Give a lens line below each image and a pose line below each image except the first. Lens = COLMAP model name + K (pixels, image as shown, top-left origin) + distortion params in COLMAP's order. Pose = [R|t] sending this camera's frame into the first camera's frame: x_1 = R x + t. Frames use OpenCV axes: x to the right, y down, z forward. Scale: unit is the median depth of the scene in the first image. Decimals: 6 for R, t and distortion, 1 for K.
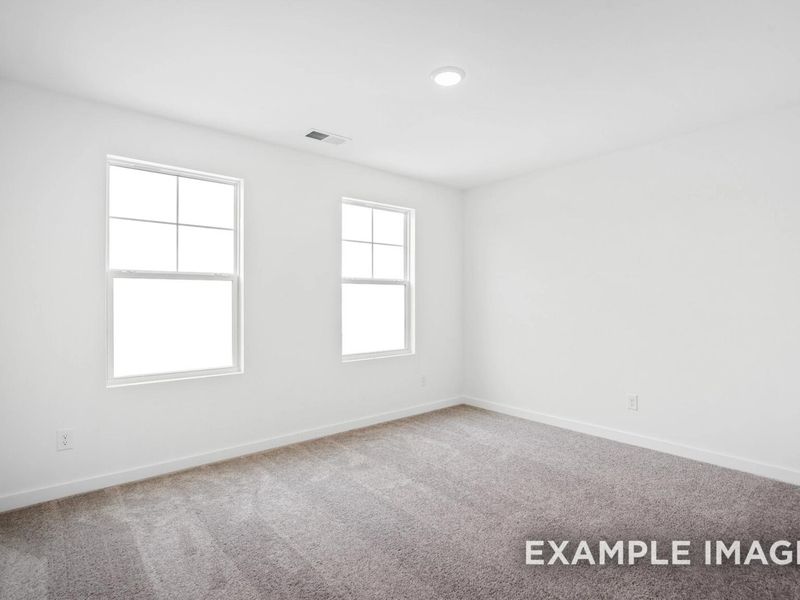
lens RADIAL K [[426.4, 0, 403.2], [0, 426.4, 295.9], [0, 0, 1]] dist [-0.004808, 0.000262]
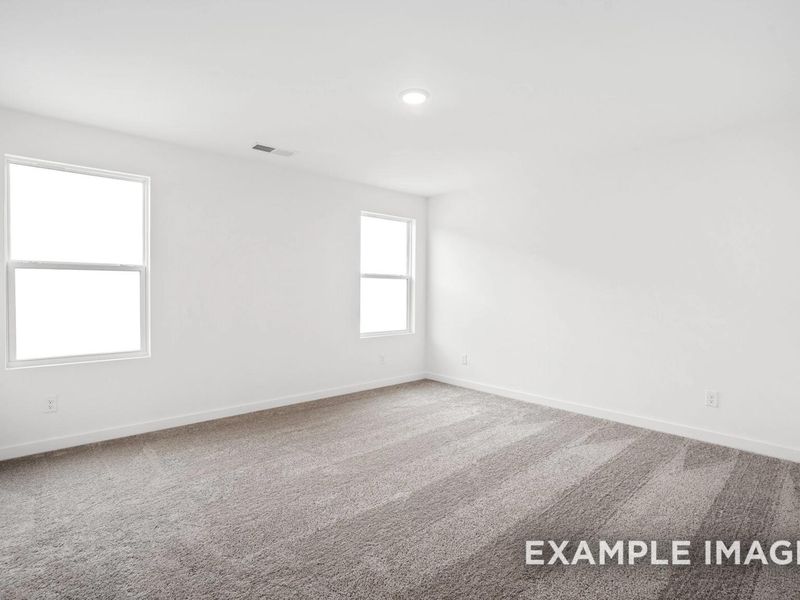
lens RADIAL K [[313.8, 0, 400.0], [0, 313.8, 300.0], [0, 0, 1]] dist [-0.009039, -0.000119]
pose [[0.994660, 0.009720, -0.102745, 0.334907], [-0.005790, 0.999243, 0.038480, 0.001887], [0.103042, -0.037680, 0.993963, 0.277961]]
